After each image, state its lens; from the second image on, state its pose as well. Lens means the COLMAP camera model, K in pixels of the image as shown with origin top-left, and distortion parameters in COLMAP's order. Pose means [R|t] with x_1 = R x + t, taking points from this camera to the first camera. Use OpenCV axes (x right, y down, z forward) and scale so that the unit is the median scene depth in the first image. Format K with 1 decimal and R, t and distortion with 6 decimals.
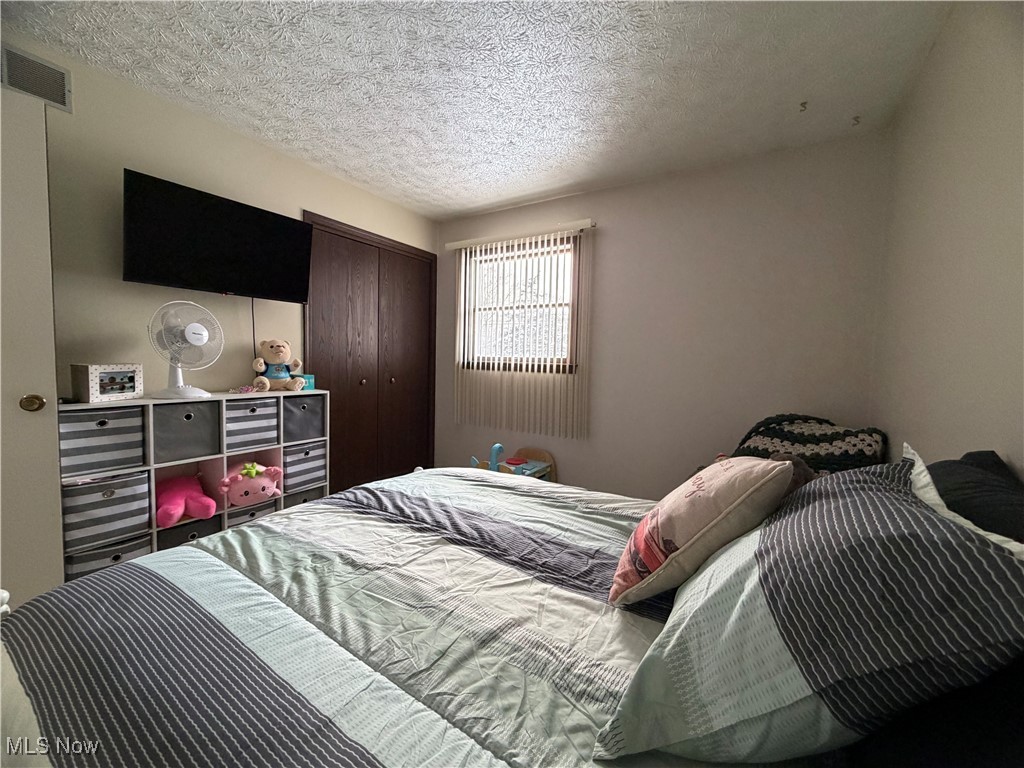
lens RADIAL K [[407.8, 0, 510.7], [0, 407.8, 377.8], [0, 0, 1]] dist [0.001038, 0.000003]
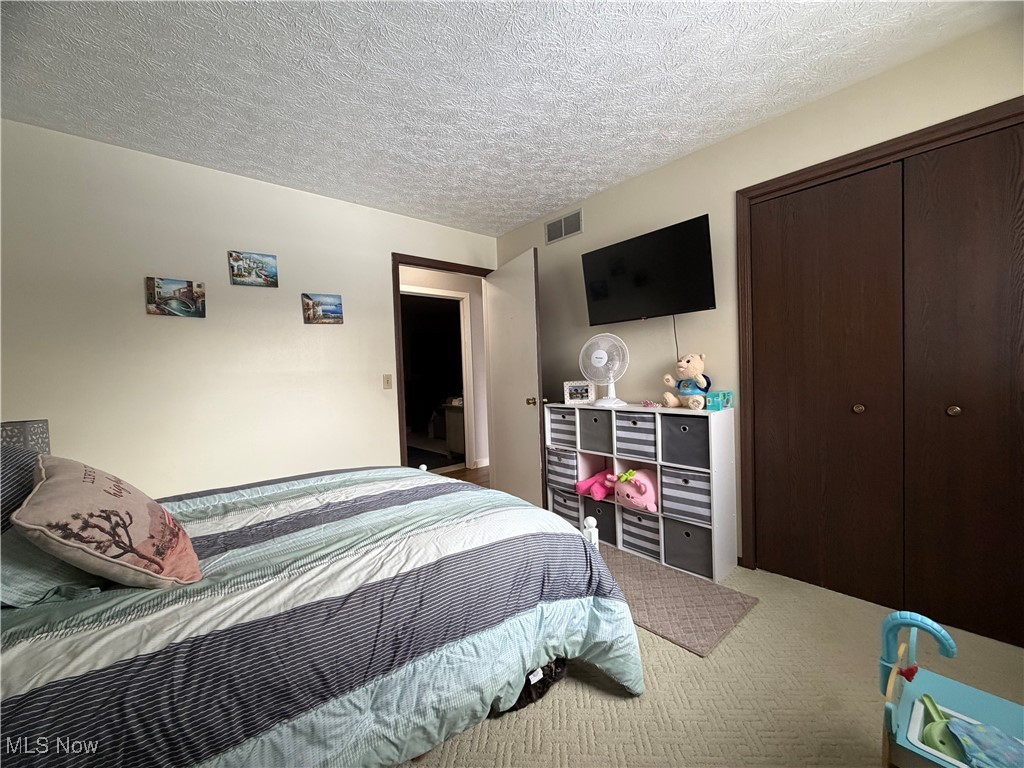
lens RADIAL K [[407.8, 0, 514.2], [0, 407.8, 388.4], [0, 0, 1]] dist [0.001038, 0.000003]
pose [[-0.292026, 0.016717, -0.956264, 0.530388], [-0.023825, 0.999410, 0.024747, -0.033087], [0.956114, 0.030010, -0.291455, 1.057898]]
